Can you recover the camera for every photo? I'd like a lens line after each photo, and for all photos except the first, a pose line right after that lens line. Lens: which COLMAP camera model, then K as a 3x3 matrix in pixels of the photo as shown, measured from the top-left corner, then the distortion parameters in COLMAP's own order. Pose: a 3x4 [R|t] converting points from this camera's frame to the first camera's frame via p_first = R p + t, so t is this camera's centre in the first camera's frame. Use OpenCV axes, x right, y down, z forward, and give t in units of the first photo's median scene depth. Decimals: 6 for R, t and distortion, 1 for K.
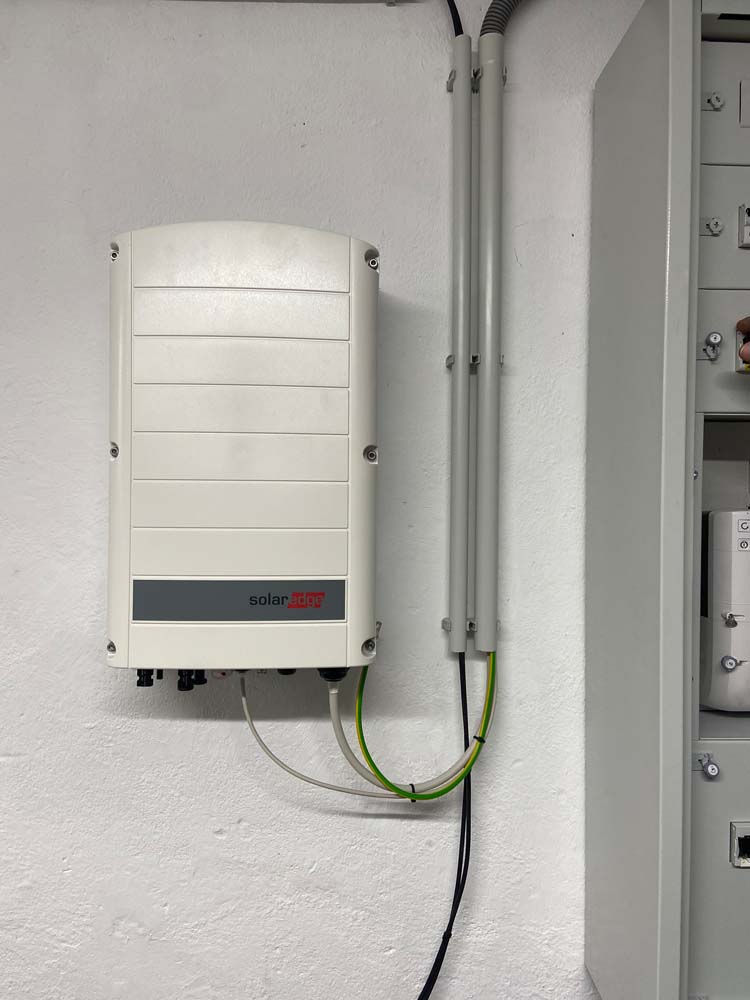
lens RADIAL K [[758.1, 0, 381.4], [0, 758.1, 505.1], [0, 0, 1]] dist [0.103958, -0.105100]
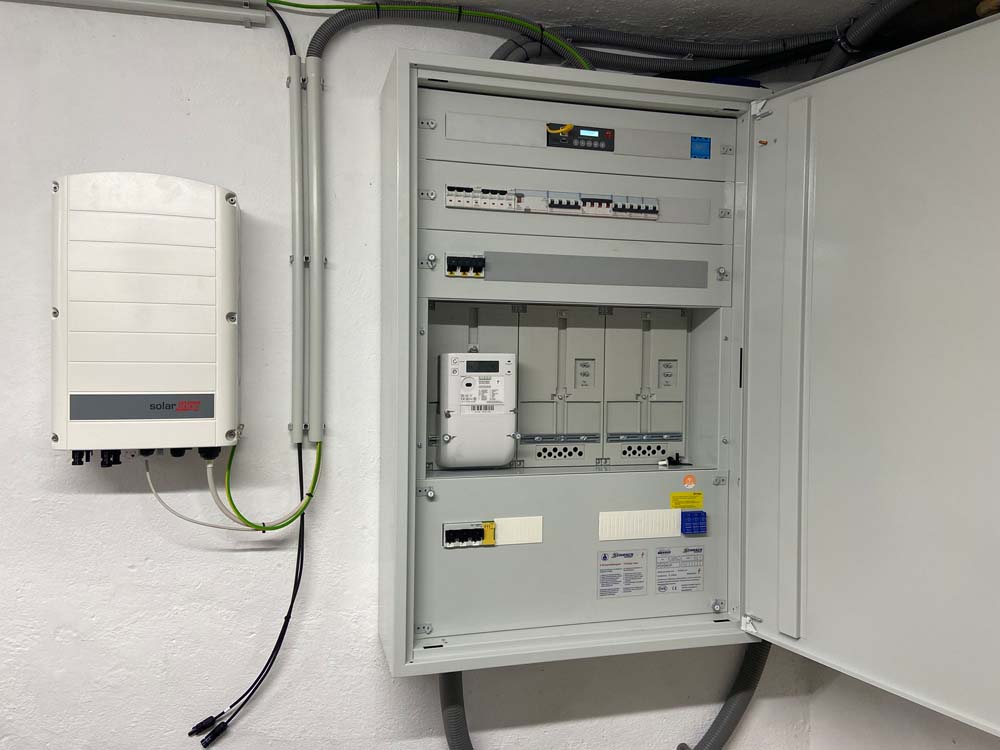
lens RADIAL K [[758.1, 0, 499.9], [0, 758.1, 376.1], [0, 0, 1]] dist [0.103958, -0.105100]
pose [[0.972806, -0.005476, 0.231556, 0.143500], [0.003541, 0.999955, 0.008772, 0.040618], [-0.231594, -0.007714, 0.972782, -0.644487]]
